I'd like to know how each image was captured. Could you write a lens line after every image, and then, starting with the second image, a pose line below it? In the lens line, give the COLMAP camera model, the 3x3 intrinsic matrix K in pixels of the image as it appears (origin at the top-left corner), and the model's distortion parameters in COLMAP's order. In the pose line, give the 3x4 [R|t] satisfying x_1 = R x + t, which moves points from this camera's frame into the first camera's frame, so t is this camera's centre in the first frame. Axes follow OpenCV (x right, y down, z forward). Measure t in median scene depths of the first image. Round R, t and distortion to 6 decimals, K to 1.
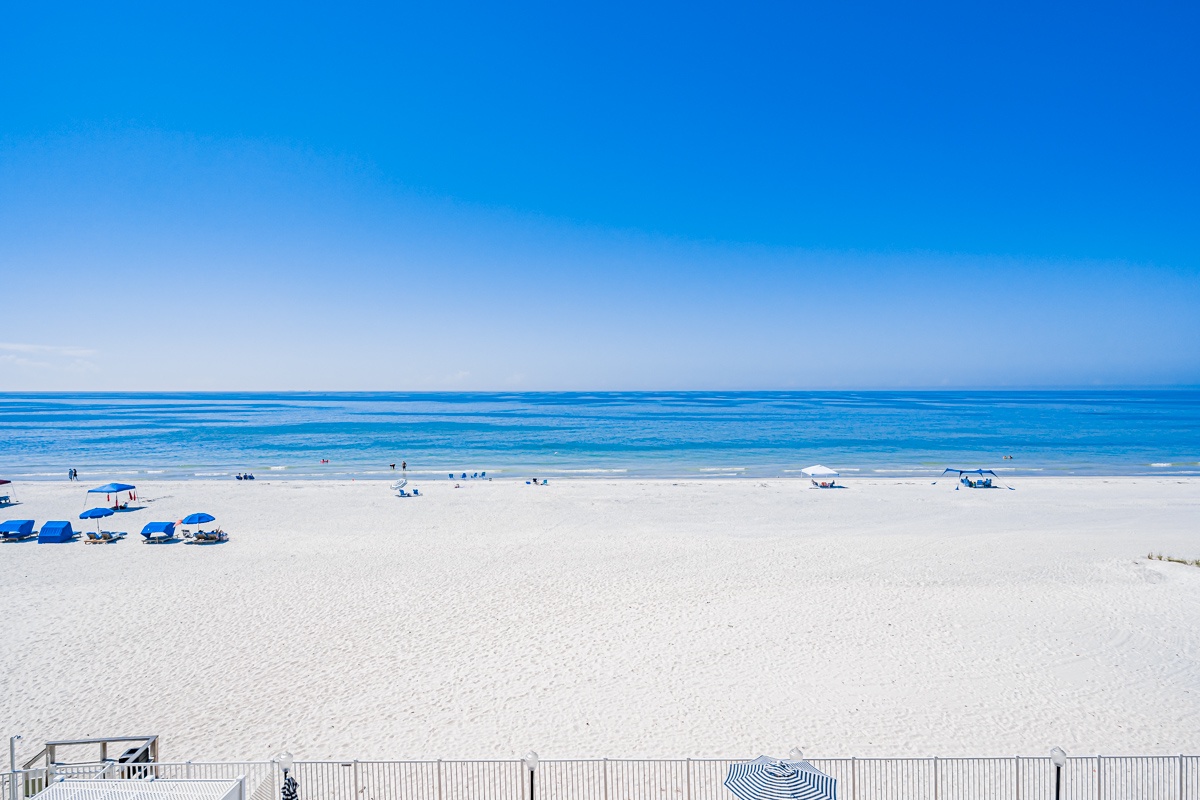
lens RADIAL K [[641.1, 0, 590.9], [0, 641.1, 400.1], [0, 0, 1]] dist [-0.002668, 0.001332]
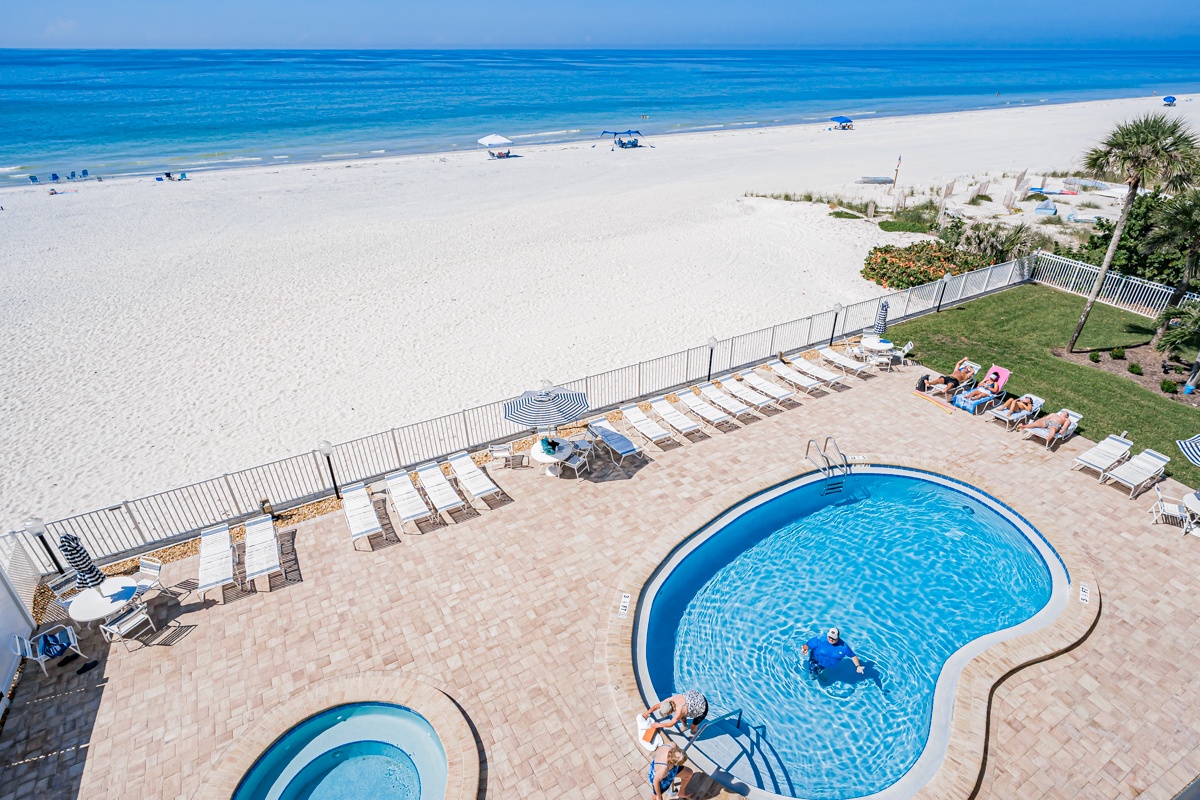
lens RADIAL K [[641.1, 0, 590.9], [0, 641.1, 400.1], [0, 0, 1]] dist [-0.002668, 0.001332]
pose [[0.858428, -0.244619, 0.450847, -0.101867], [0.005506, 0.883301, 0.468774, 0.000665], [-0.512904, -0.399926, 0.759598, 0.003850]]
